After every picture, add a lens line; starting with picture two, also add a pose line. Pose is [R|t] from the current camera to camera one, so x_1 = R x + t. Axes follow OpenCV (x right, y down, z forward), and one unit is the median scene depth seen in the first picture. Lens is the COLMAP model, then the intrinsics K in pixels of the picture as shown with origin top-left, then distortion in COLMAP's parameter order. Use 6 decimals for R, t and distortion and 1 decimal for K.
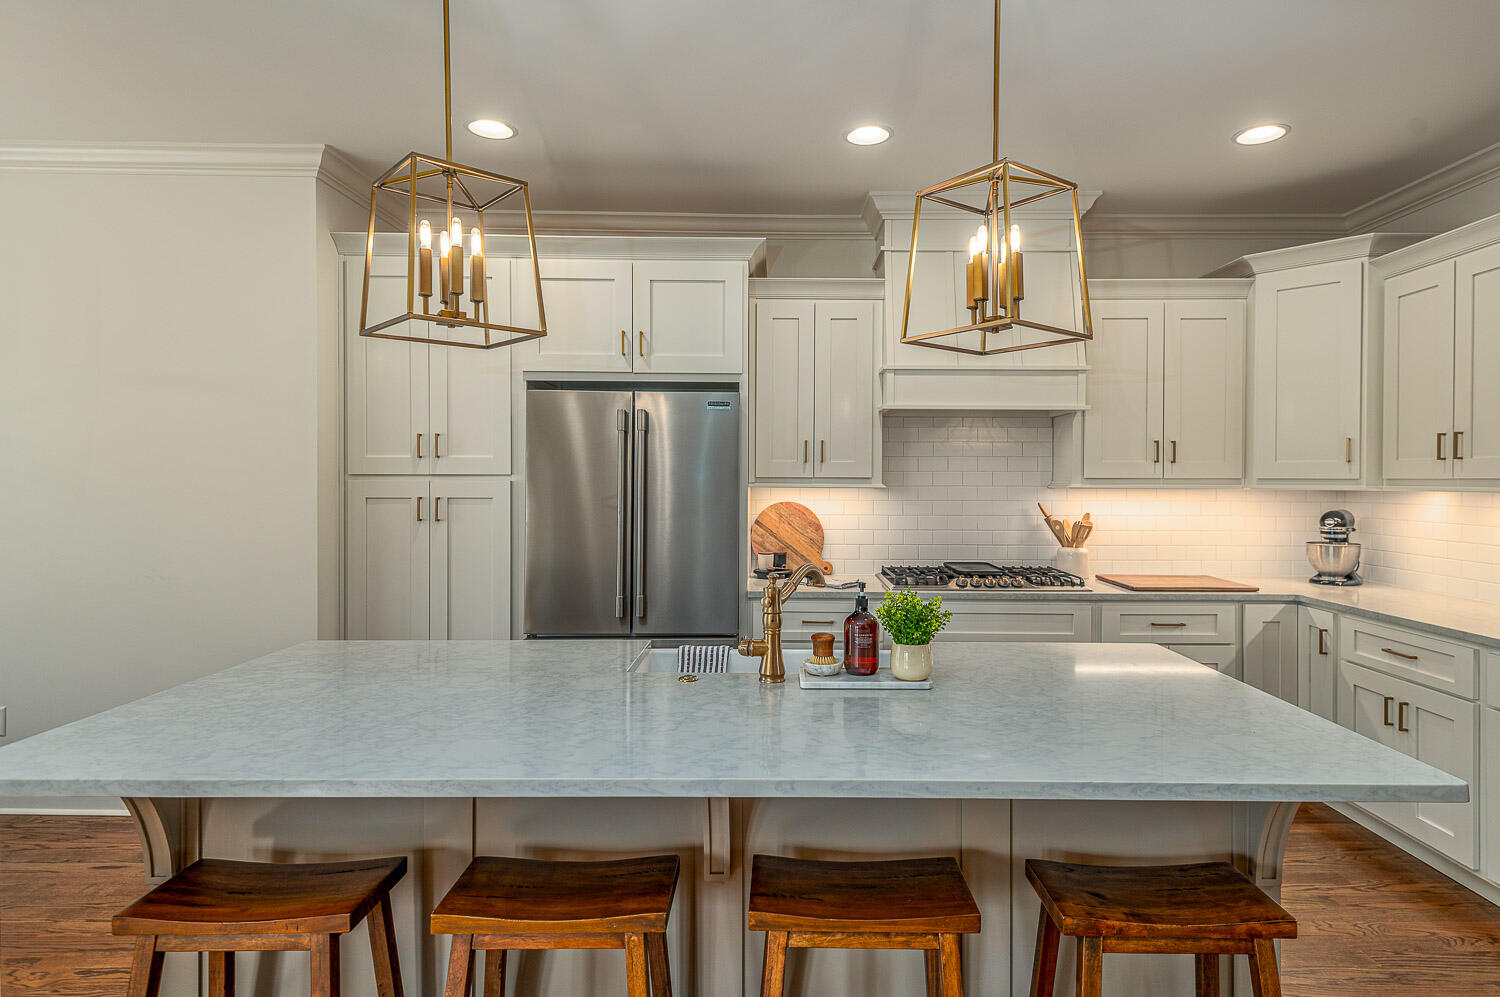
lens RADIAL K [[802.0, 0, 758.9], [0, 802.0, 491.2], [0, 0, 1]] dist [0.032274, -0.003307]
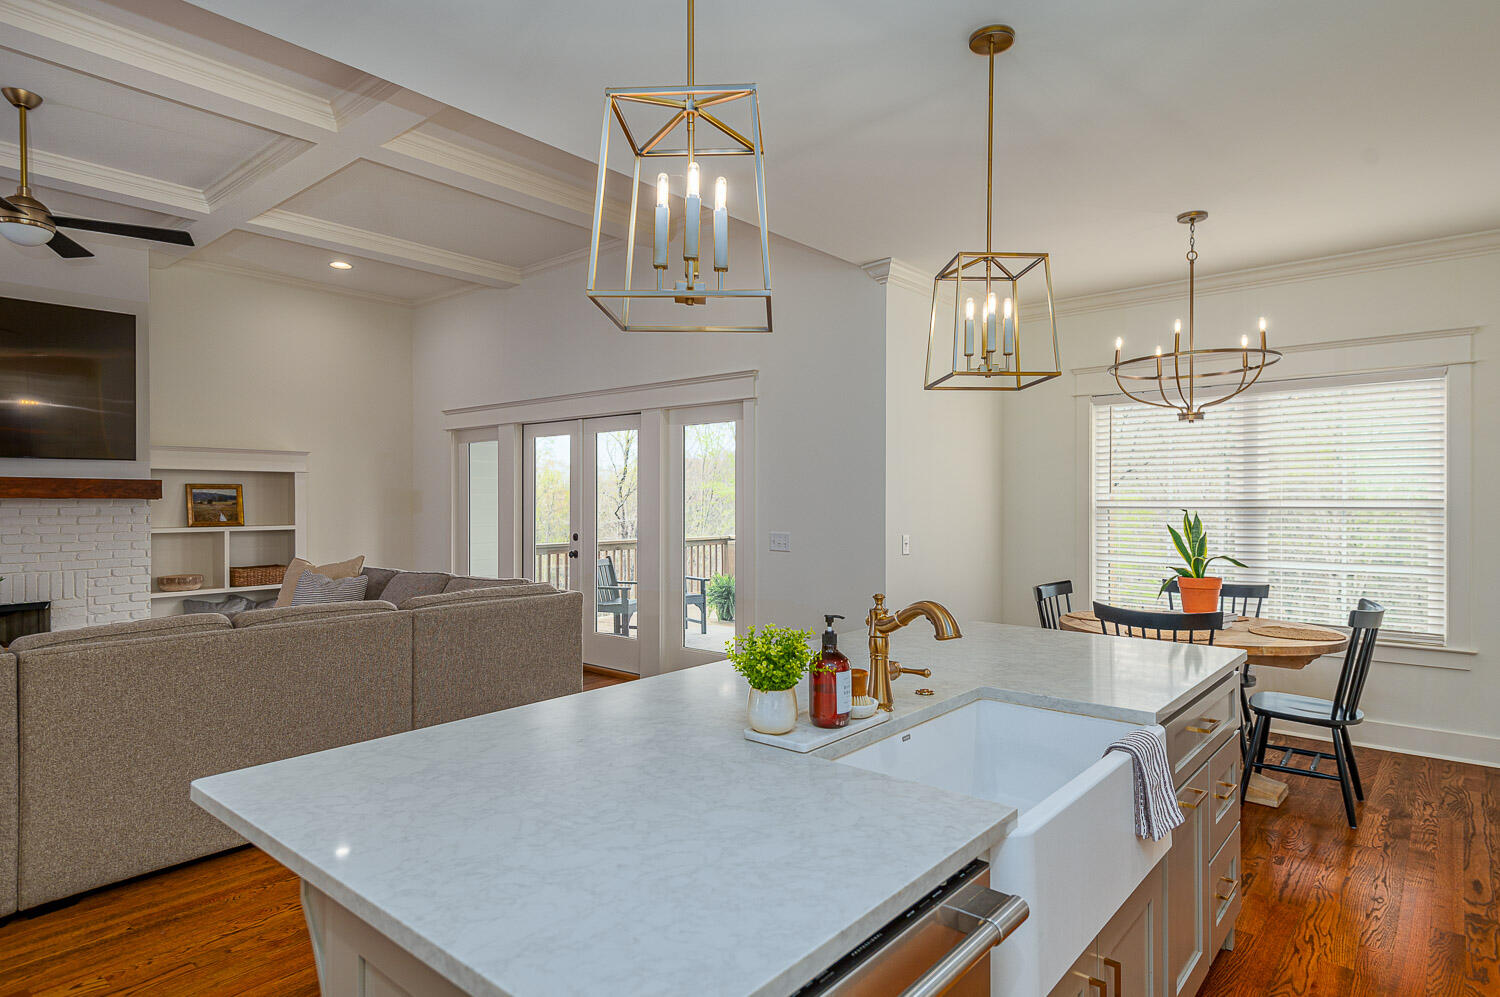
lens RADIAL K [[827.9, 0, 739.5], [0, 827.9, 505.4], [0, 0, 1]] dist [0.041254, -0.012632]
pose [[-0.659814, 0.004900, -0.751413, 0.448616], [-0.009755, 0.999839, 0.015085, -0.010343], [0.751365, 0.017283, -0.659660, 0.774884]]
